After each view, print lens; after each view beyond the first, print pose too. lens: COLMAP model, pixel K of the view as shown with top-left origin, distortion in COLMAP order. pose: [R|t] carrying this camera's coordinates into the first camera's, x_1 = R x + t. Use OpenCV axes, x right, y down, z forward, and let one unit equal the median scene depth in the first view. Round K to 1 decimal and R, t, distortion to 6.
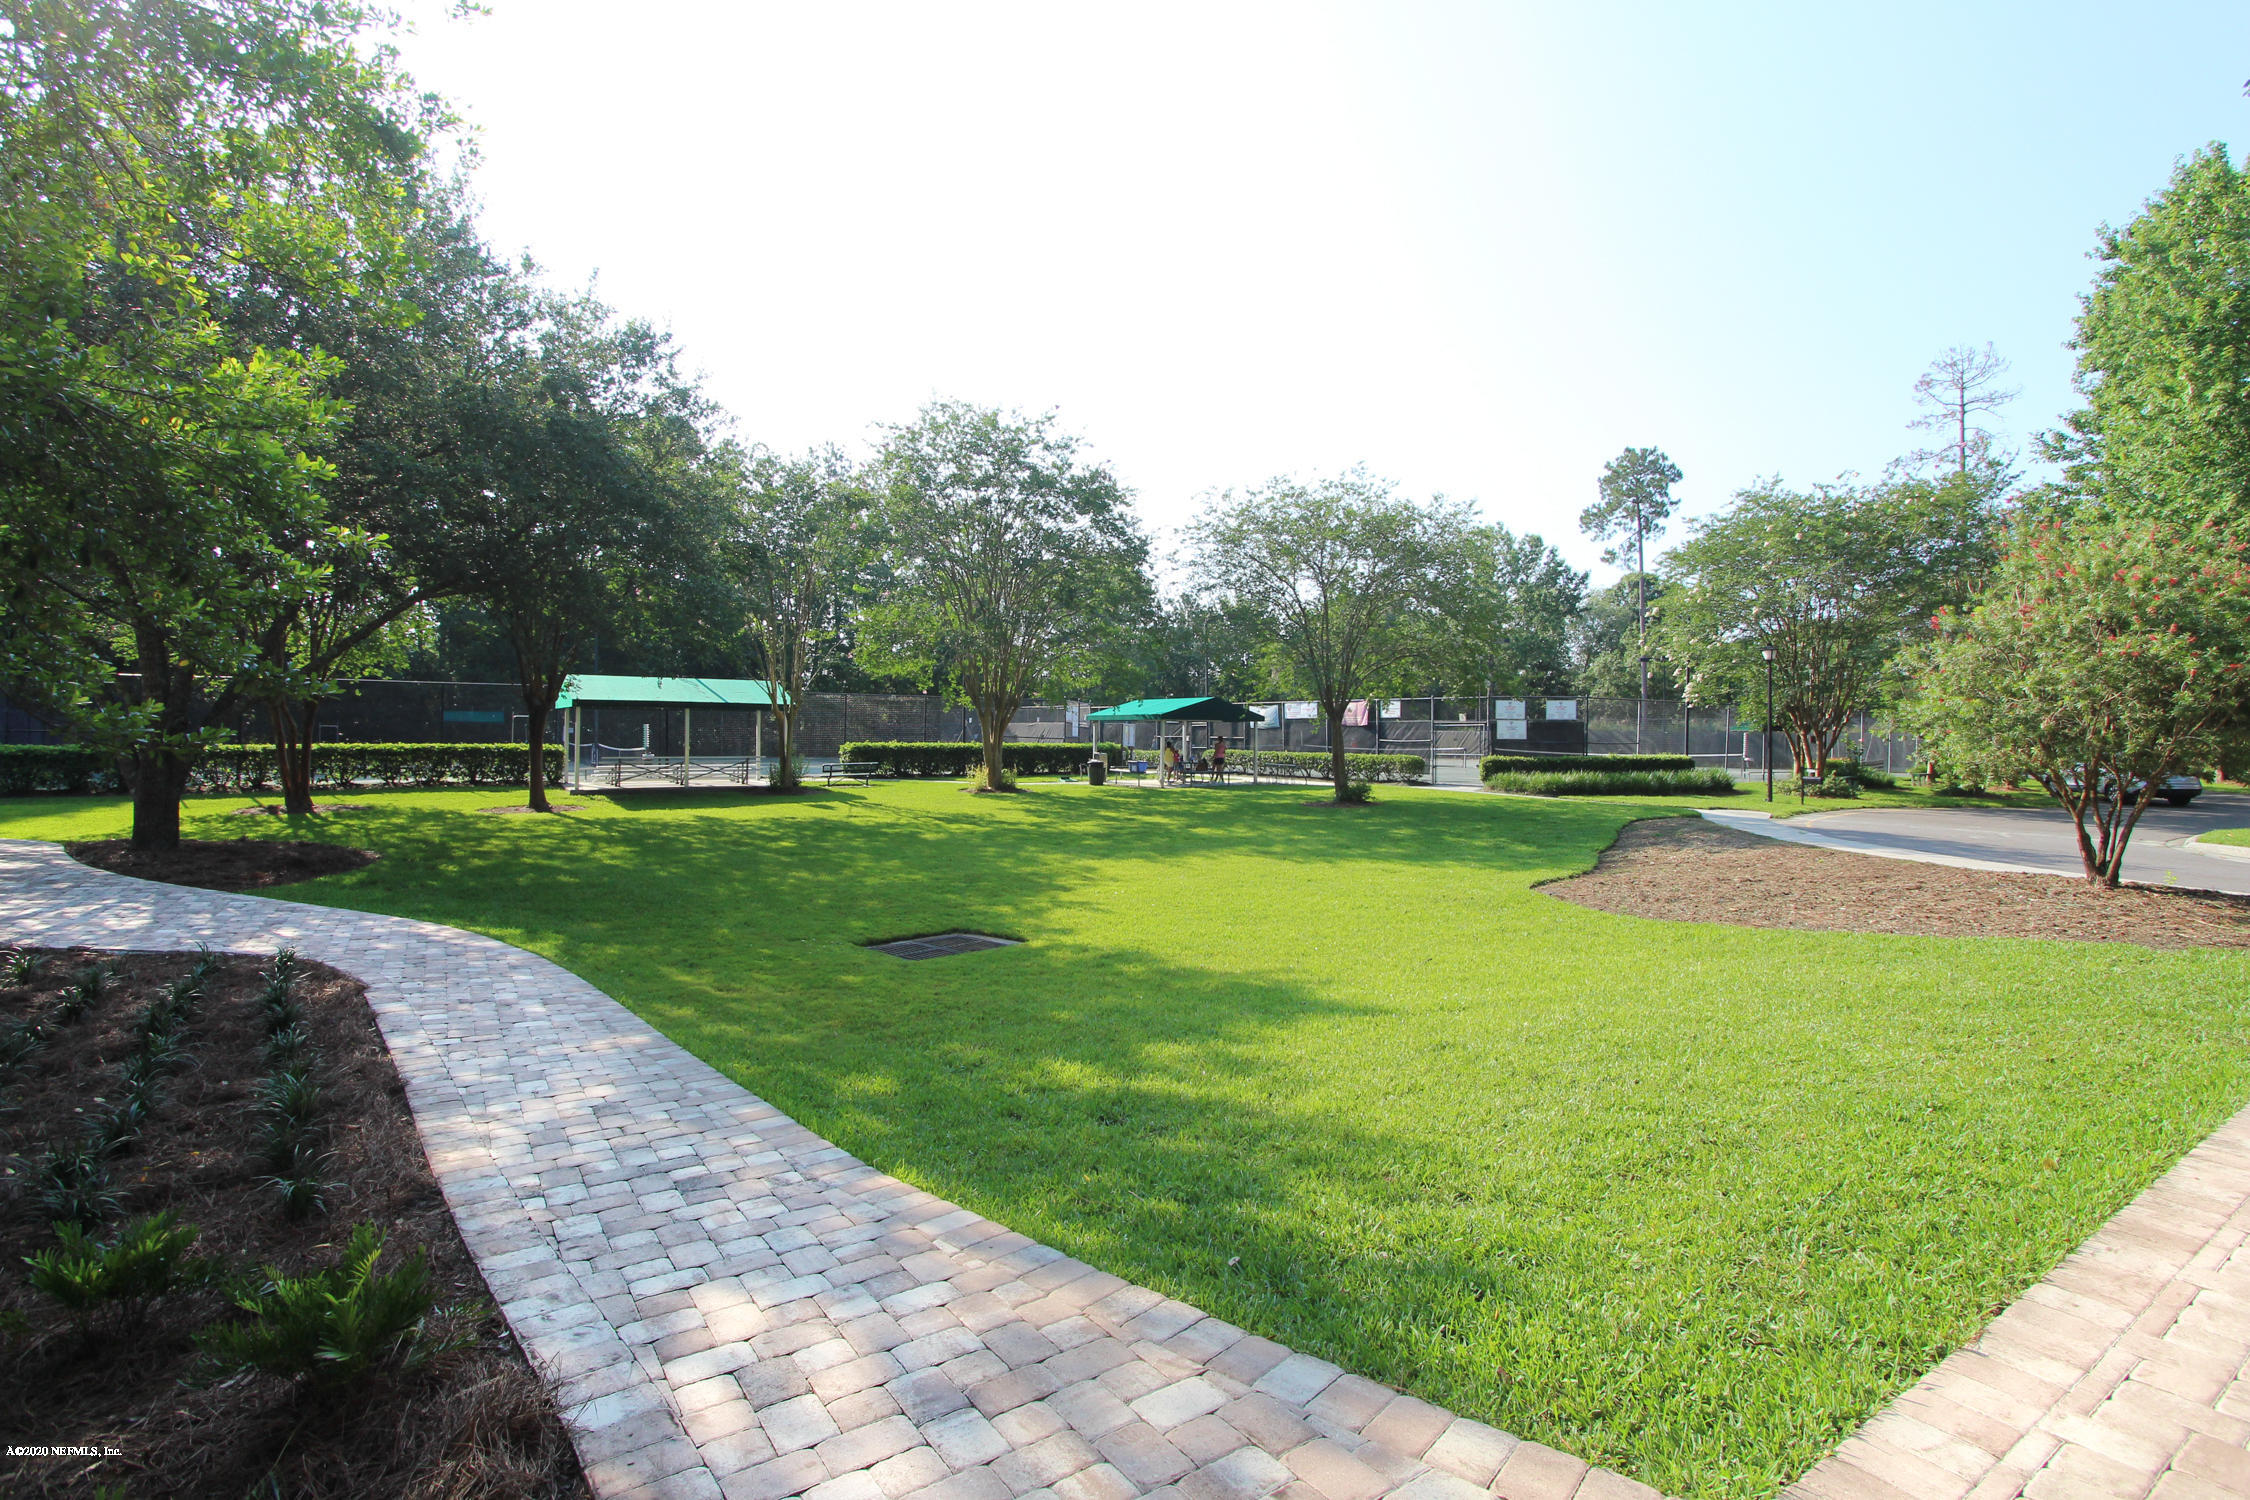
lens RADIAL K [[1058.9, 0, 1125.0], [0, 1058.9, 750.0], [0, 0, 1]] dist [-0.000661, 0.000112]
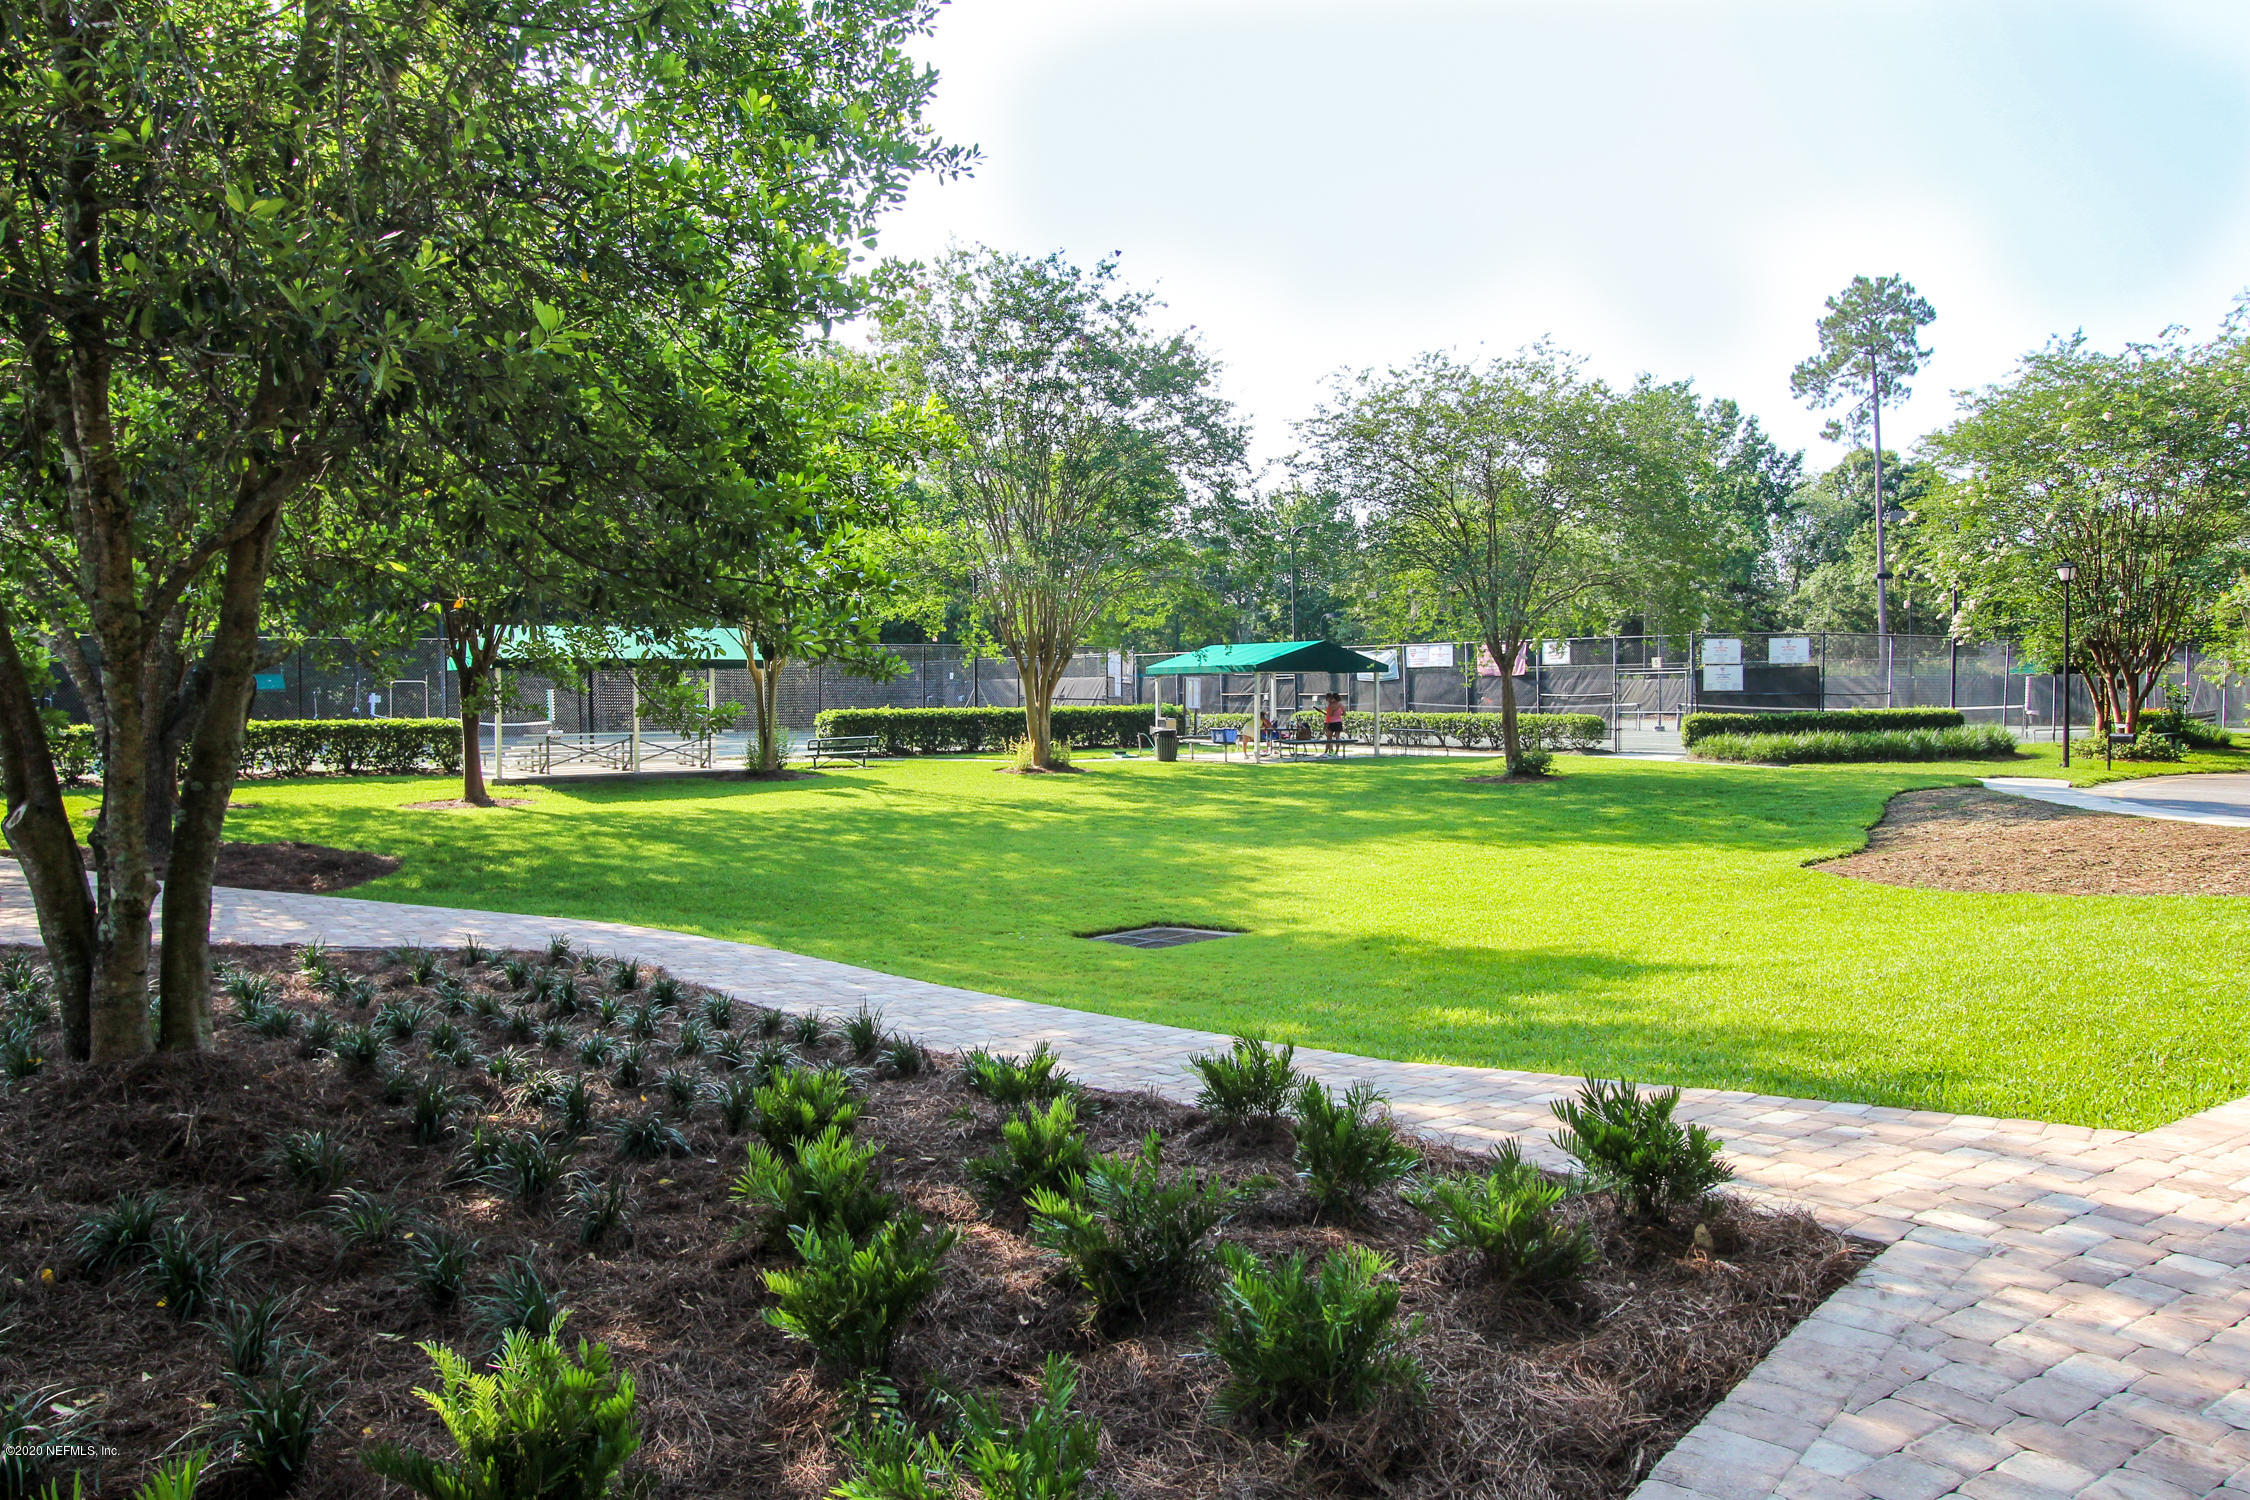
lens RADIAL K [[1555.1, 0, 1124.0], [0, 1555.1, 767.5], [0, 0, 1]] dist [-0.033158, 0.054616]
pose [[0.999824, -0.016855, 0.008201, -0.070465], [0.016565, 0.999276, 0.034252, -0.000485], [-0.008772, -0.034110, 0.999380, -0.097356]]
